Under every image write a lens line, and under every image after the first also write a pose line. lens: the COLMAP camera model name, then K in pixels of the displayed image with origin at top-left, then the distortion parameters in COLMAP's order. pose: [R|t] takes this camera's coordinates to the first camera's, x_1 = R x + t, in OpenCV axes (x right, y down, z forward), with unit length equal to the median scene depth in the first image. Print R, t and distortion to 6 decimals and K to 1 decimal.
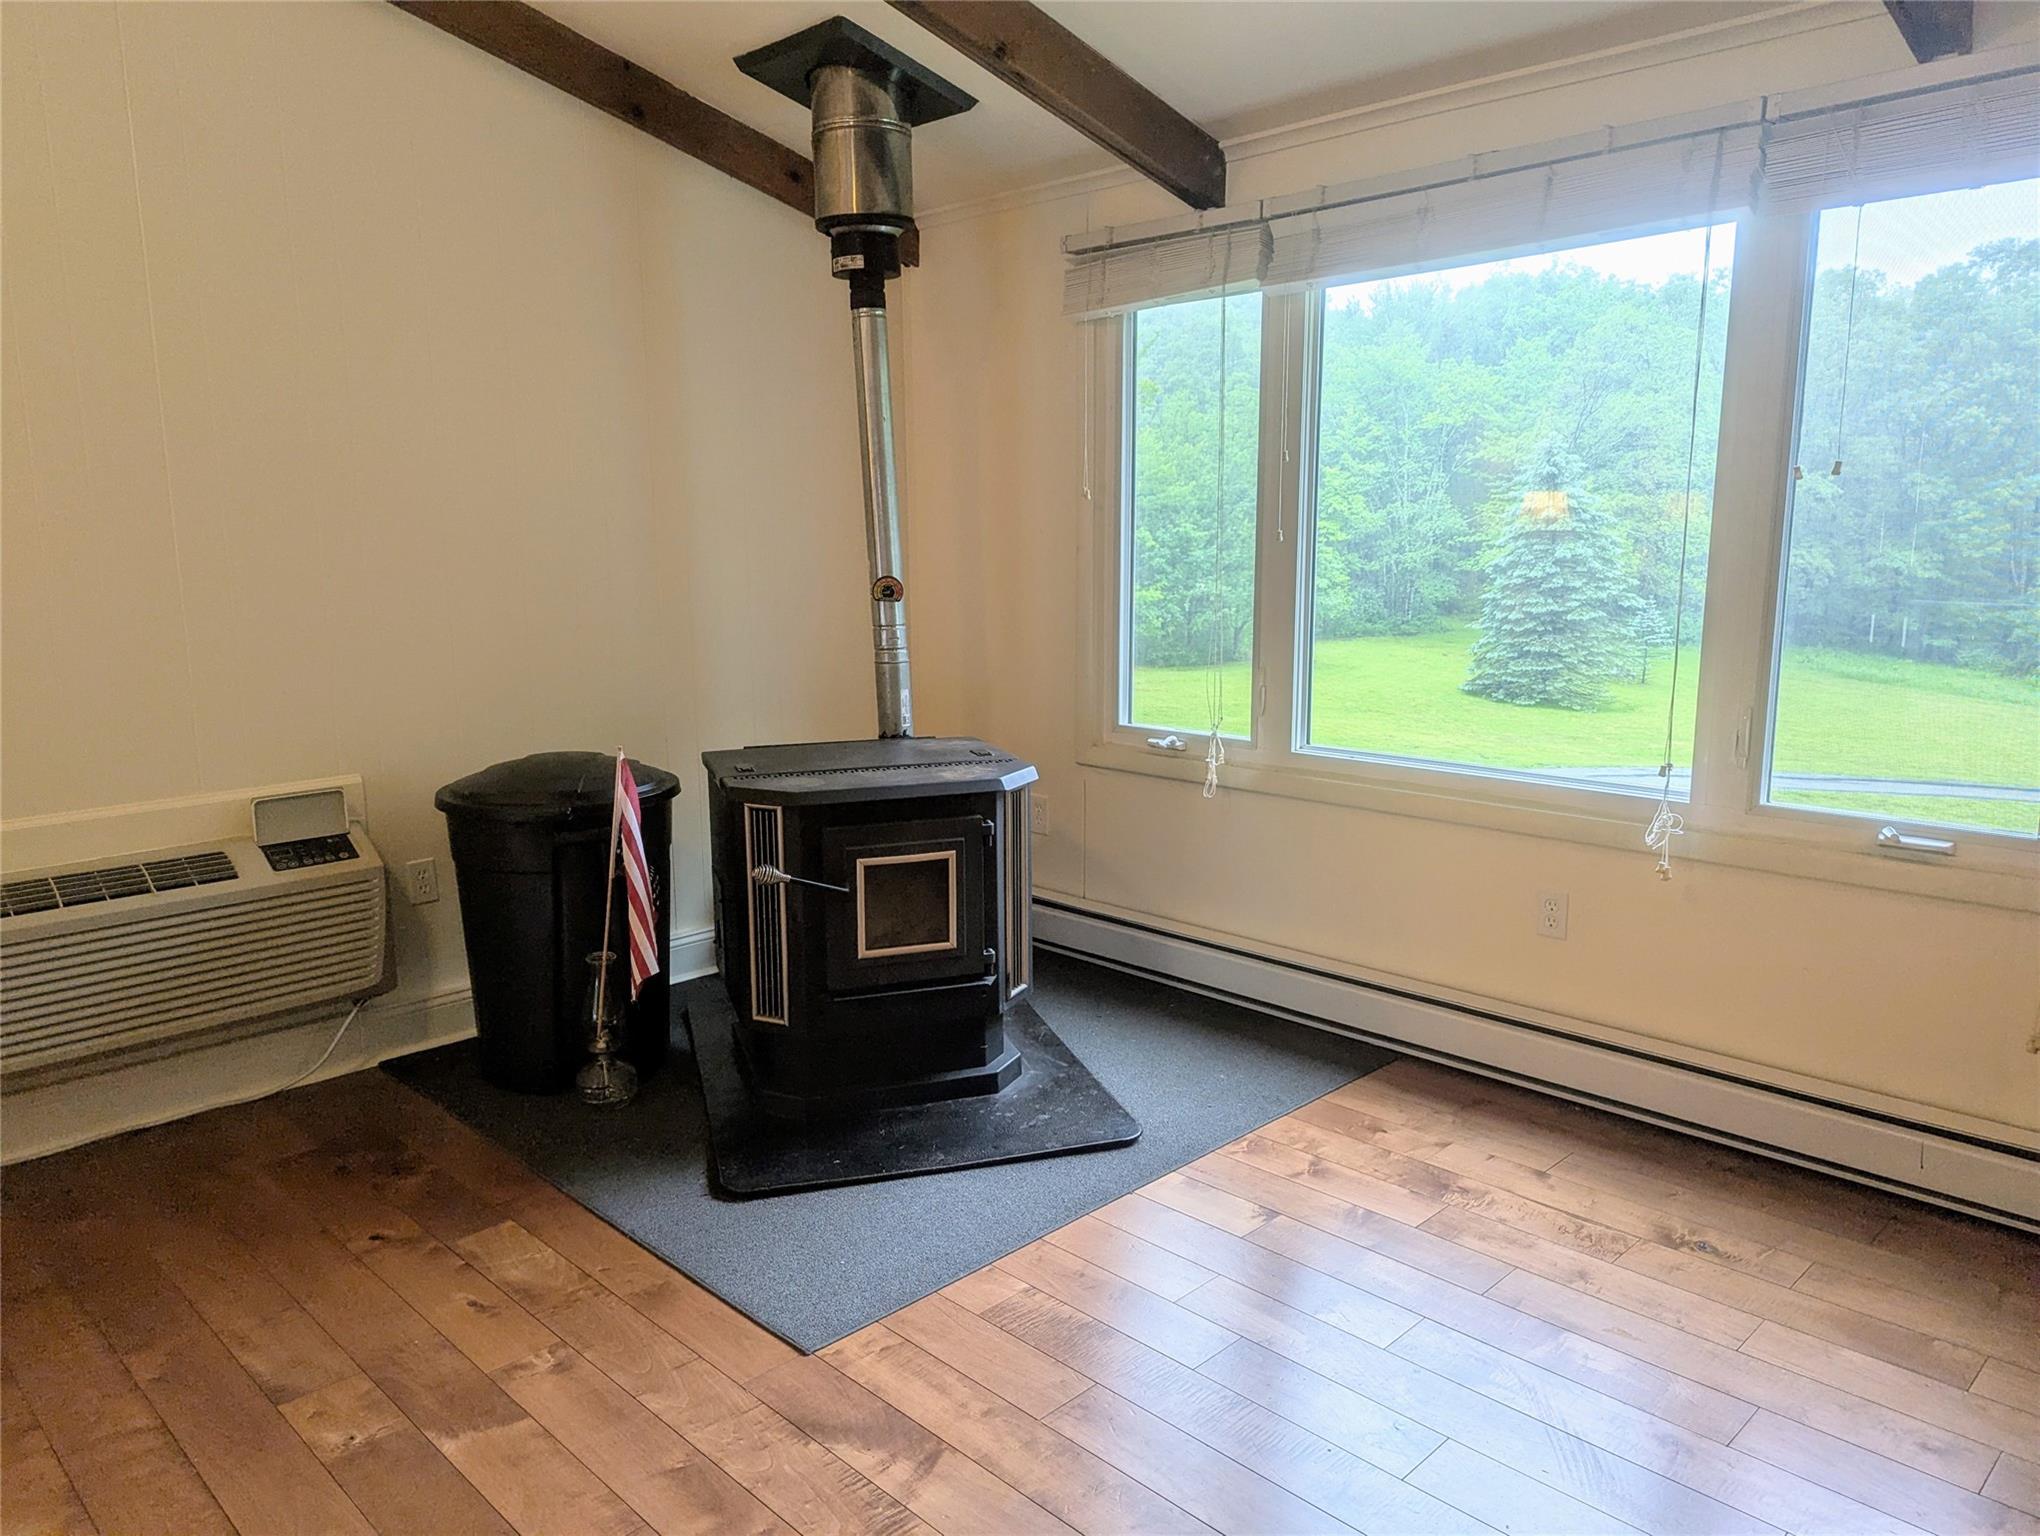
lens RADIAL K [[1443.6, 0, 1010.7], [0, 1443.6, 764.5], [0, 0, 1]] dist [0.059904, -0.041085]
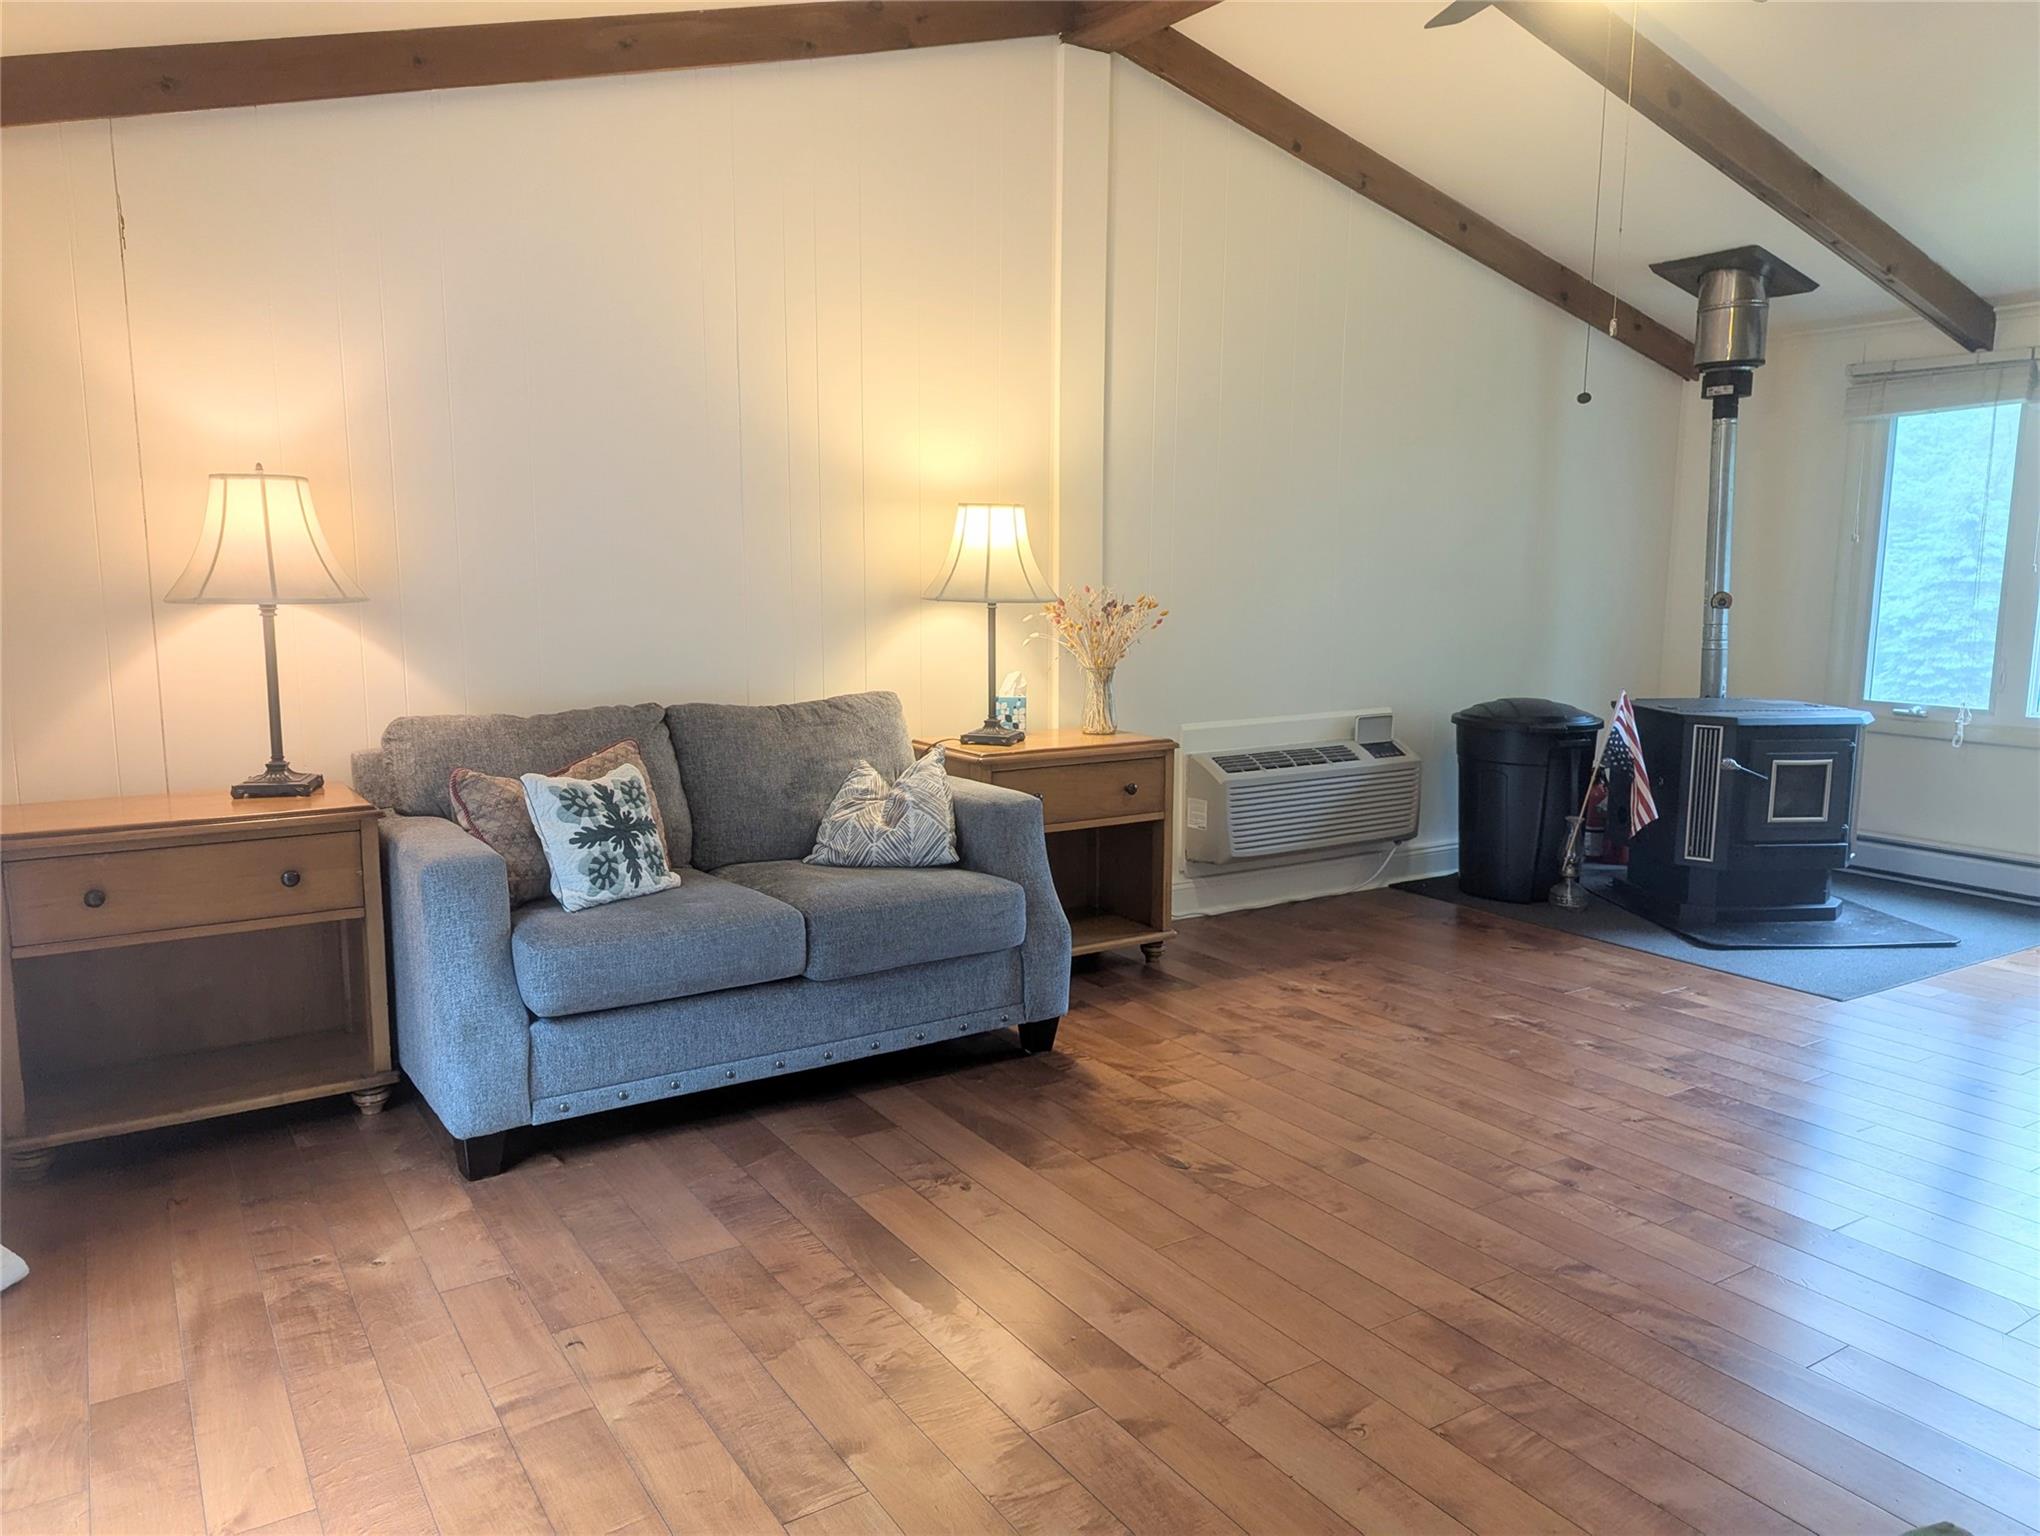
lens RADIAL K [[1443.6, 0, 1014.3], [0, 1443.6, 763.6], [0, 0, 1]] dist [0.059904, -0.041085]
pose [[0.978296, 0.043118, -0.202675, -0.514383], [-0.048847, 0.998533, -0.023351, 0.126341], [0.201371, 0.032744, 0.978968, -0.669387]]
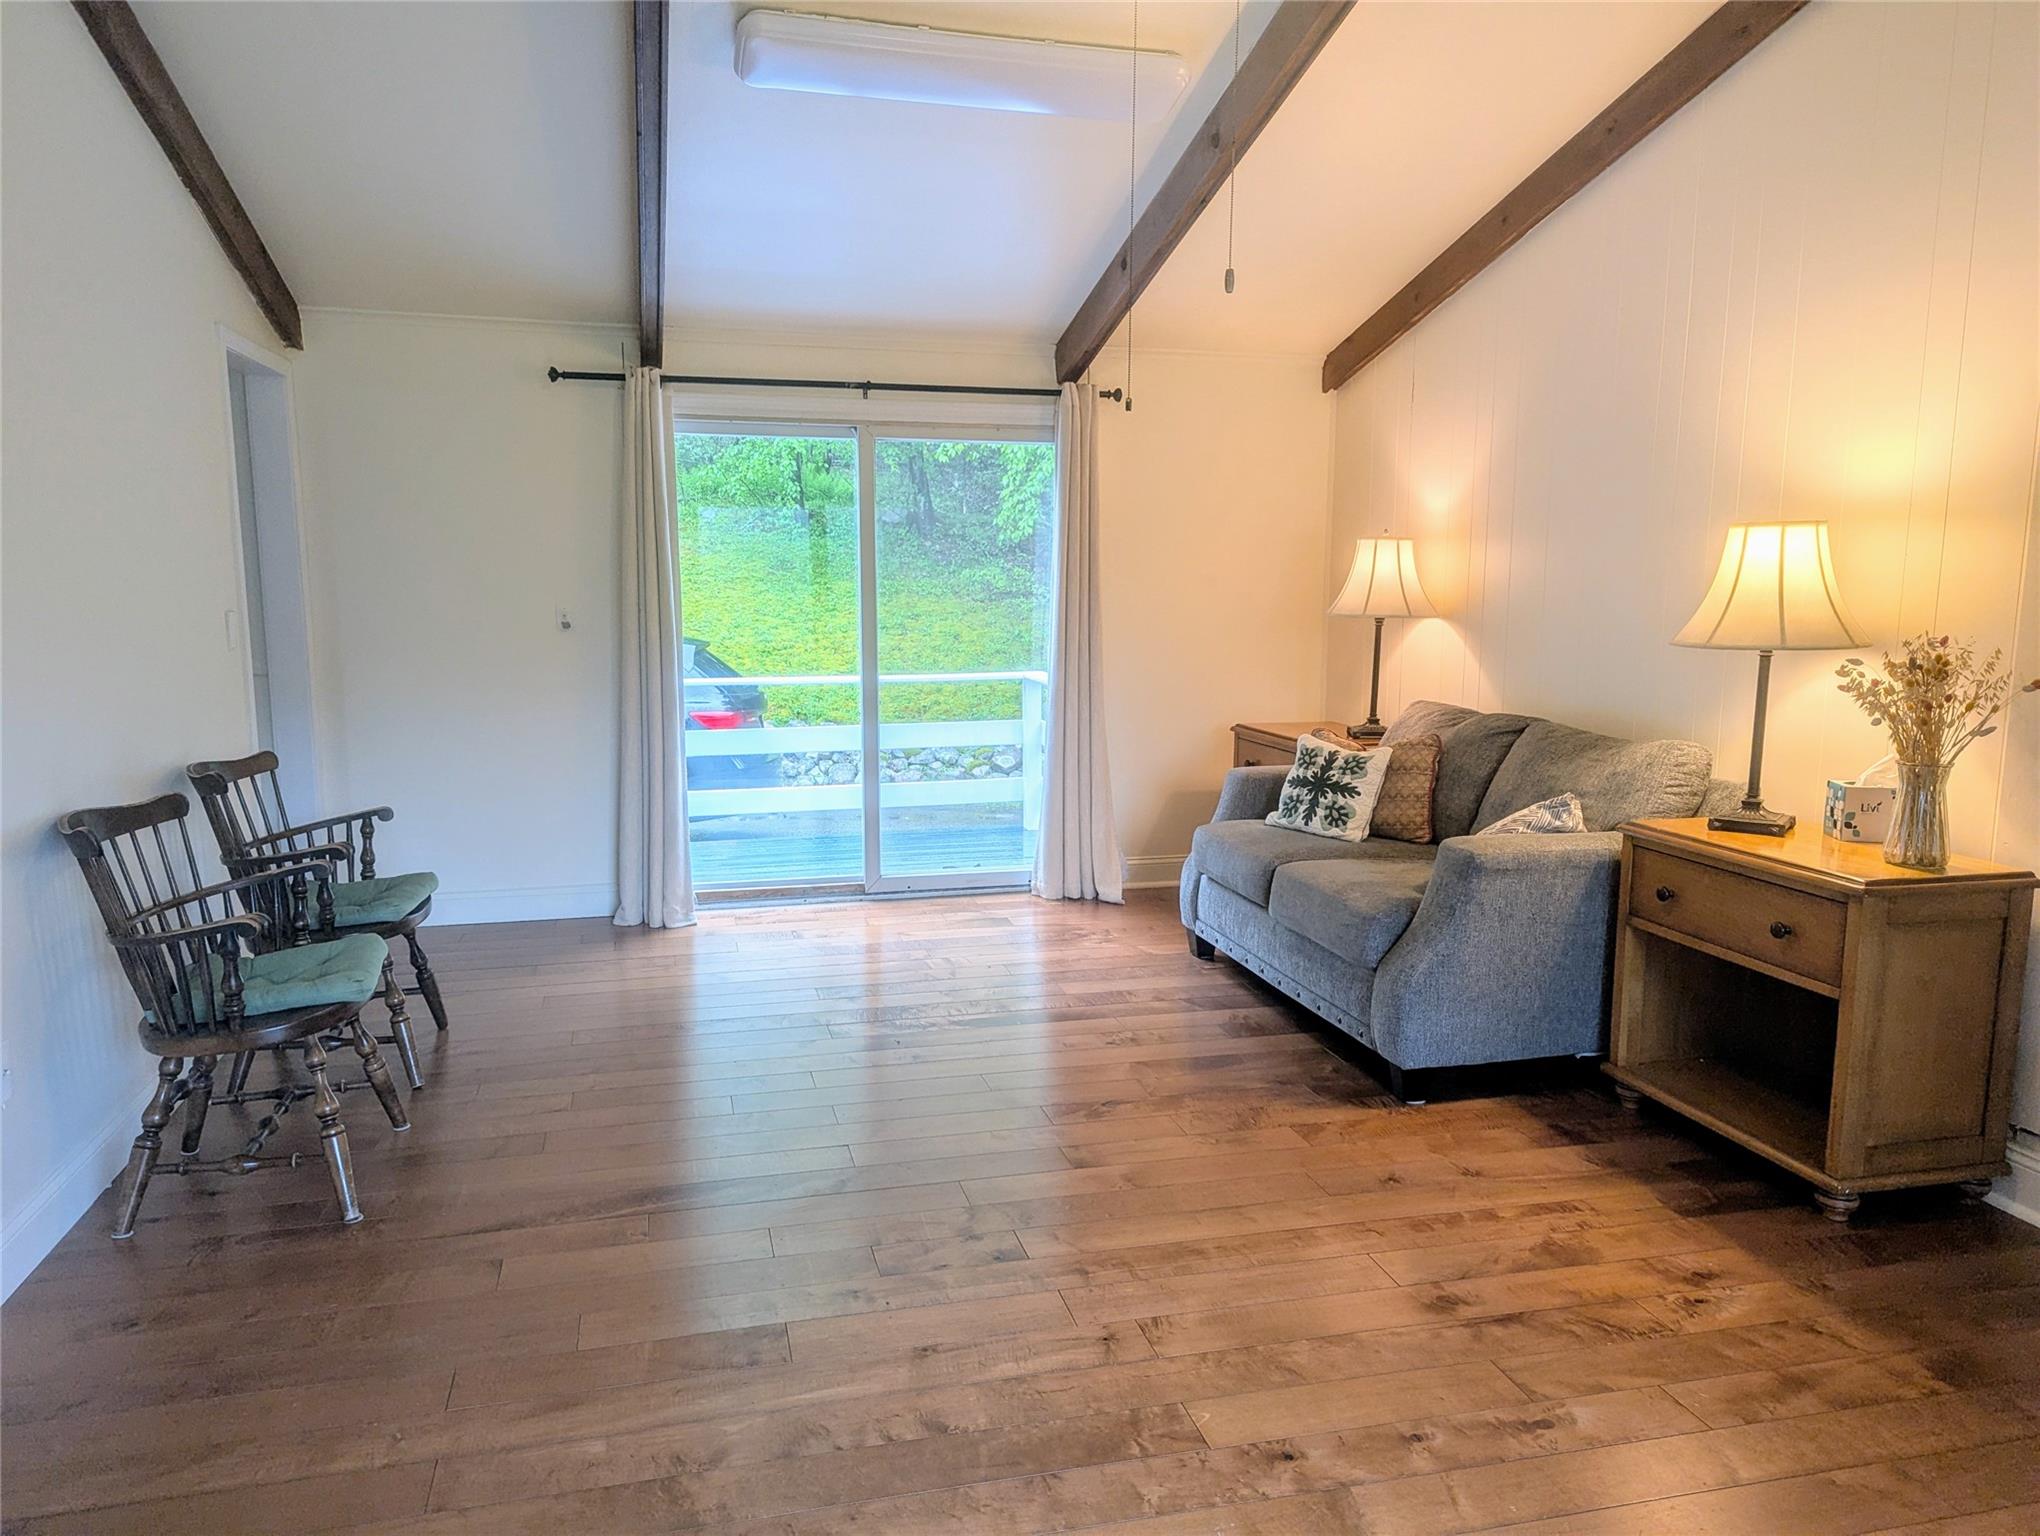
lens RADIAL K [[1443.6, 0, 1028.4], [0, 1443.6, 776.5], [0, 0, 1]] dist [0.059904, -0.041085]
pose [[-0.505067, 0.123491, -0.854200, 0.289777], [-0.151803, 0.961572, 0.228771, -0.105238], [0.849625, 0.245214, -0.466912, 0.581585]]
